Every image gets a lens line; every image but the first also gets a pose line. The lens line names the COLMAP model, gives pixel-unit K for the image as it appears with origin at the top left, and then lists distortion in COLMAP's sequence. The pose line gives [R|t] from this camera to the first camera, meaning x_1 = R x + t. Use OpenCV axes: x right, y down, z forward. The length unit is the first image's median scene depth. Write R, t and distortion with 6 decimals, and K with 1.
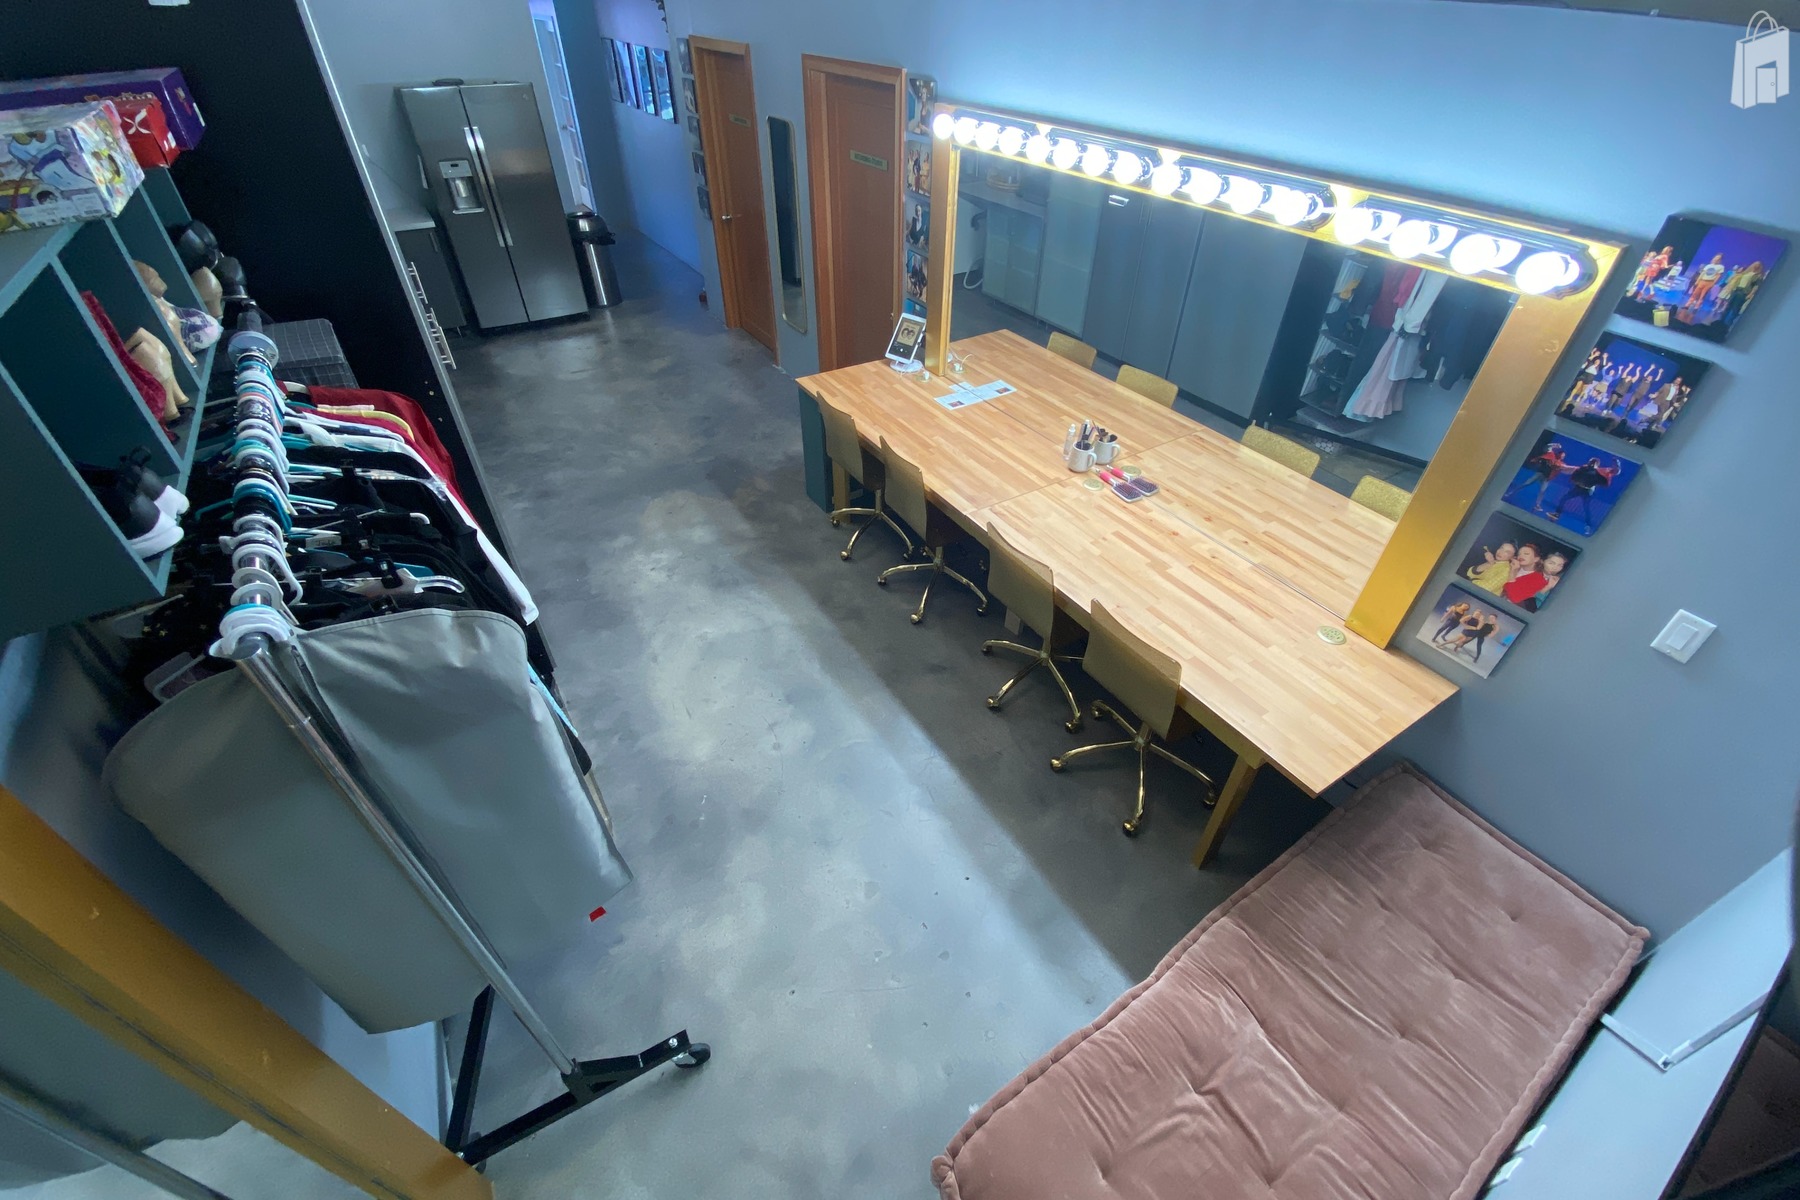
lens RADIAL K [[727.8, 0, 900.0], [0, 727.8, 600.0], [0, 0, 1]] dist [0.011750, -0.020120]
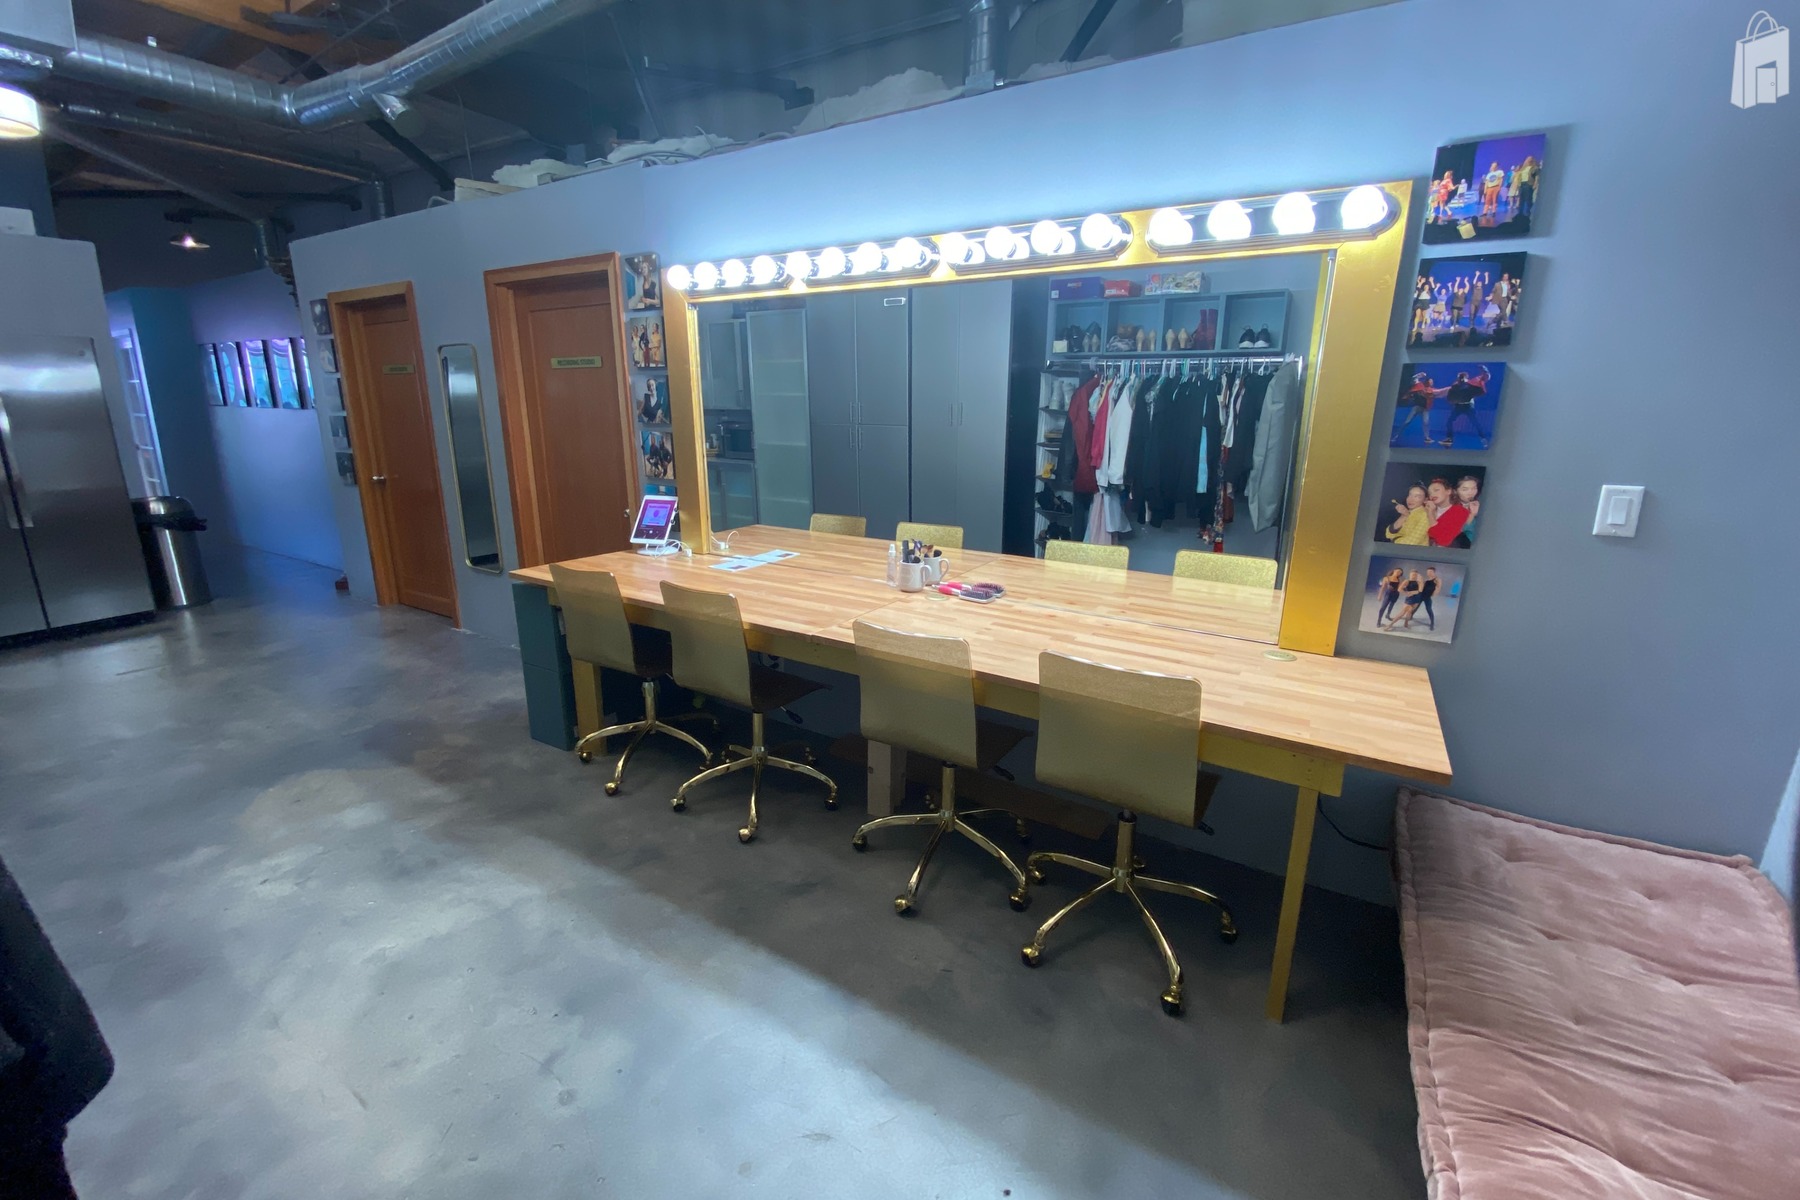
lens RADIAL K [[727.1, 0, 908.6], [0, 727.1, 589.7], [0, 0, 1]] dist [0.024216, -0.027730]
pose [[0.898270, -0.115544, 0.423981, -0.126075], [0.284503, 0.888229, -0.360703, 0.133632], [-0.334915, 0.444633, 0.830743, 0.320680]]
